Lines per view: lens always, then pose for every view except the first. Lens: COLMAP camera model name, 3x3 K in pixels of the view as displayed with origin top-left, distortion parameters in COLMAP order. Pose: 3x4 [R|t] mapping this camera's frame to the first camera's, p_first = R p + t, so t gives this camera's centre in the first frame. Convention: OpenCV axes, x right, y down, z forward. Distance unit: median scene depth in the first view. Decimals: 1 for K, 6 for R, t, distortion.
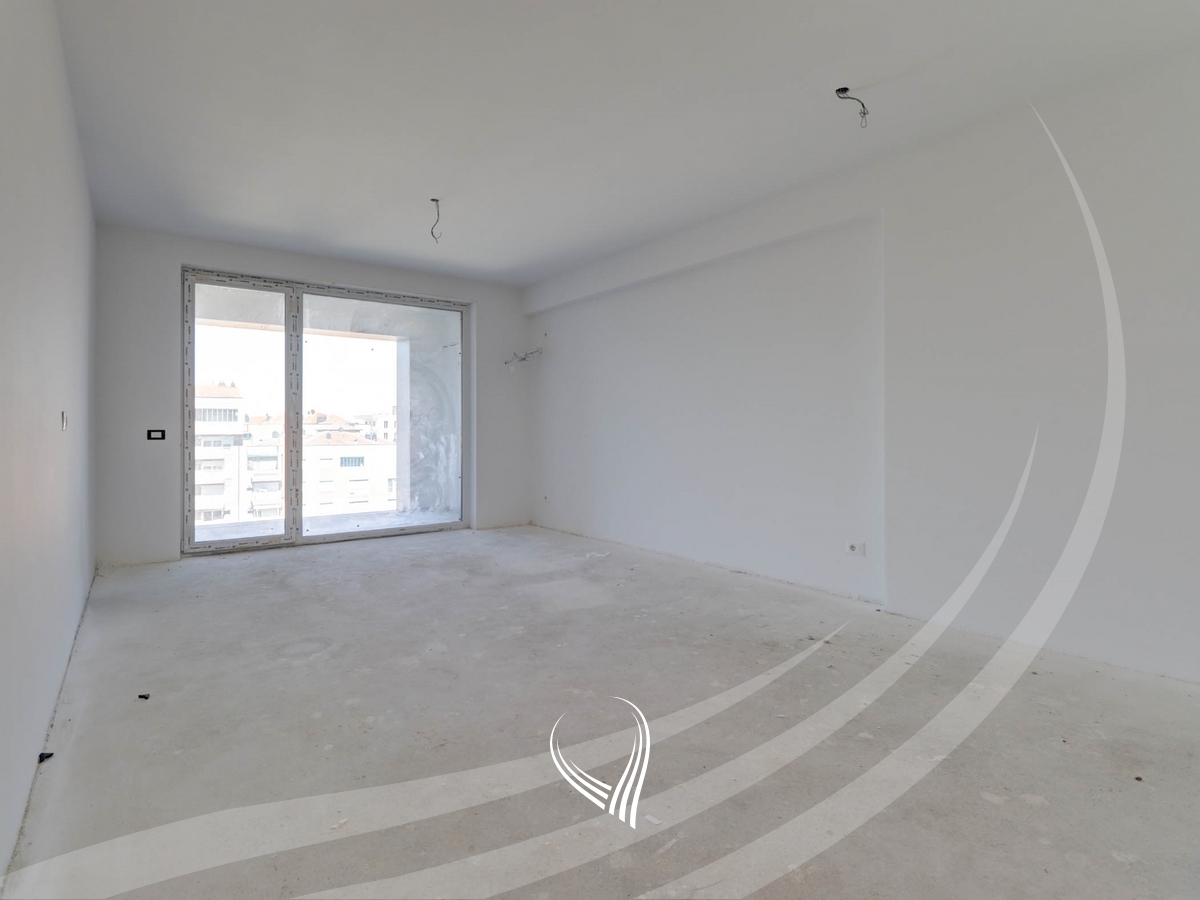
lens RADIAL K [[649.3, 0, 621.0], [0, 649.3, 426.9], [0, 0, 1]] dist [-0.000494, -0.013692]
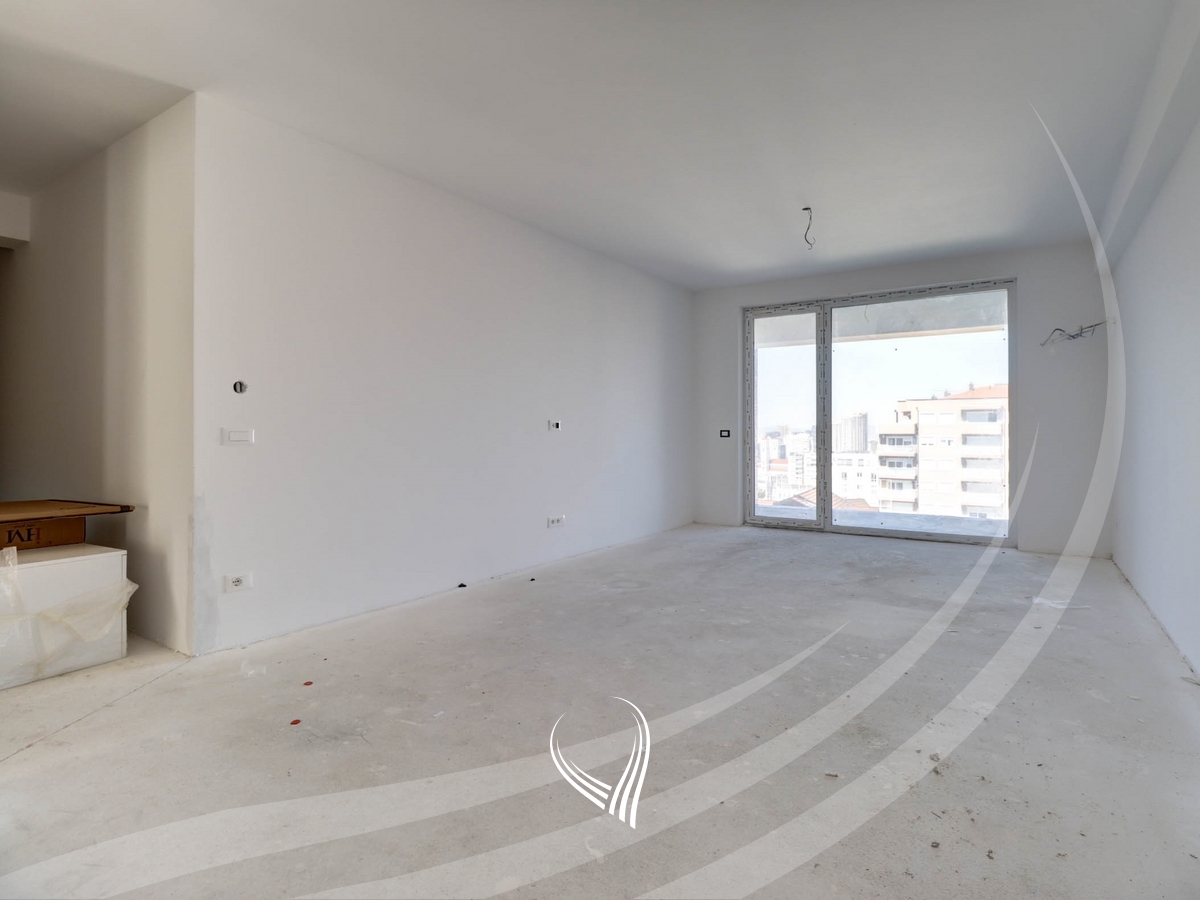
lens RADIAL K [[649.3, 0, 621.0], [0, 649.3, 426.9], [0, 0, 1]] dist [-0.000494, -0.013692]
pose [[0.306758, -0.008052, -0.951754, 0.483964], [0.003844, 0.999967, -0.007220, 0.006260], [0.951780, -0.001444, 0.306779, 0.318984]]
